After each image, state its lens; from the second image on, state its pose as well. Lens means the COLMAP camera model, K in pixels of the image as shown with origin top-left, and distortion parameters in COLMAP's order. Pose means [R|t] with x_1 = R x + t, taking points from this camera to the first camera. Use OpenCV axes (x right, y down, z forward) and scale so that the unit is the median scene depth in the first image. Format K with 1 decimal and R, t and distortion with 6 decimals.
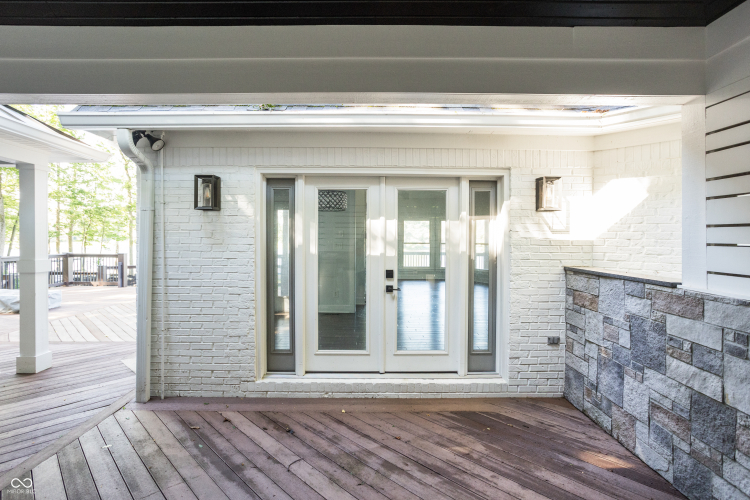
lens RADIAL K [[385.6, 0, 374.2], [0, 385.6, 240.7], [0, 0, 1]] dist [-0.056048, 0.023938]
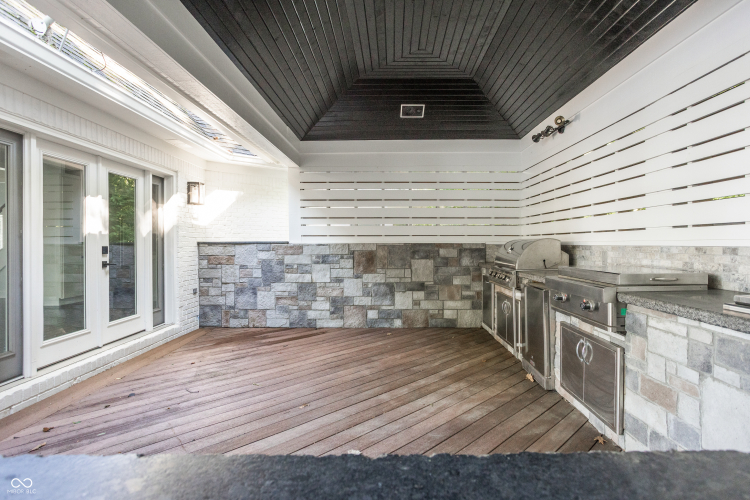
lens RADIAL K [[385.6, 0, 374.2], [0, 385.6, 240.7], [0, 0, 1]] dist [-0.056048, 0.023938]
pose [[0.023458, 0.000982, 0.999724, -1.218047], [0.011748, 0.999930, -0.001258, 0.088309], [-0.999656, 0.011774, 0.023445, 0.302165]]
